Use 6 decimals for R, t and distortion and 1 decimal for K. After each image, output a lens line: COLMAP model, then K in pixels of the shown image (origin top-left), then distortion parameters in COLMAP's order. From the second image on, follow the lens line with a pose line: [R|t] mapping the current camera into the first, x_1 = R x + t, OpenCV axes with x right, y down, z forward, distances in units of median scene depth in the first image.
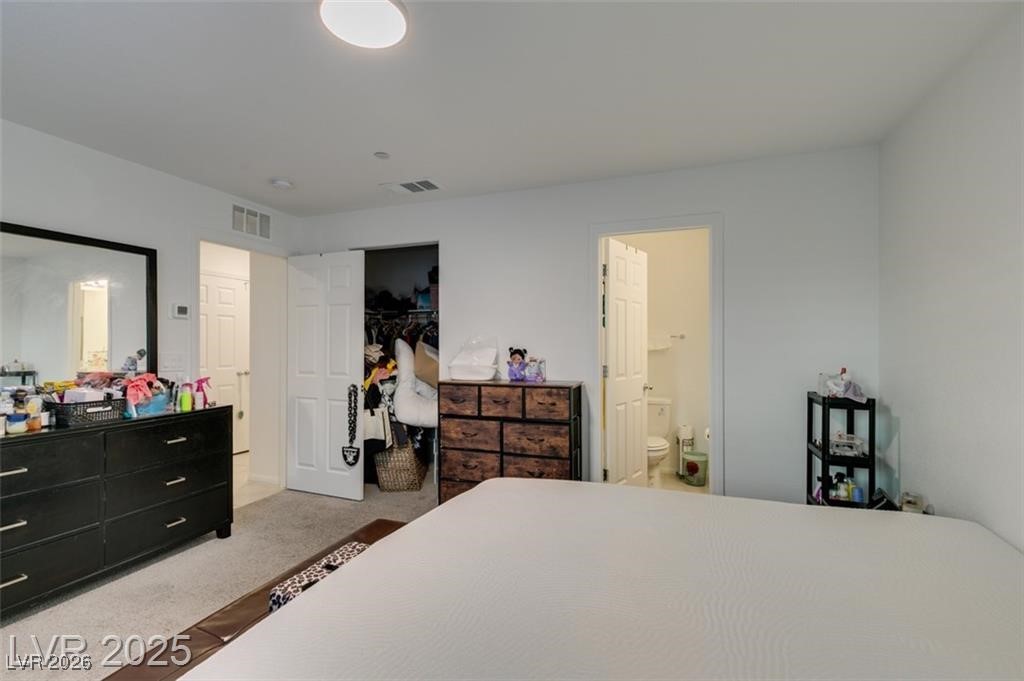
lens RADIAL K [[456.7, 0, 510.3], [0, 456.7, 342.8], [0, 0, 1]] dist [0.007252, -0.002900]
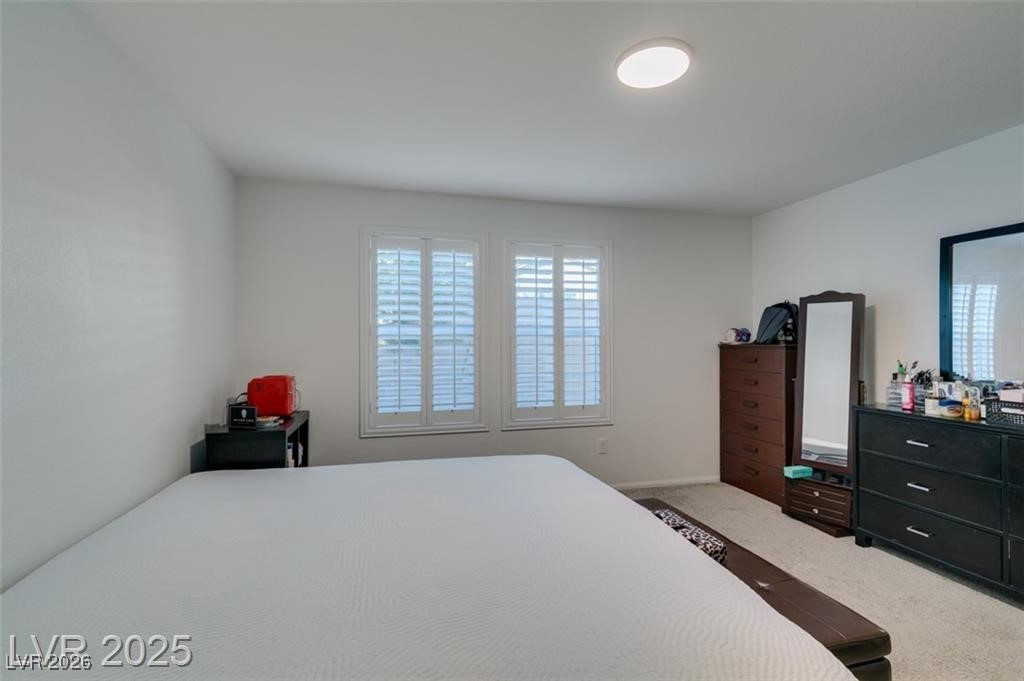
lens RADIAL K [[456.7, 0, 510.9], [0, 456.7, 341.6], [0, 0, 1]] dist [0.007252, -0.002900]
pose [[-0.818356, 0.005127, -0.574689, 0.345970], [0.004139, 0.999987, 0.003028, -0.000025], [0.574697, 0.000100, -0.818366, 0.914675]]
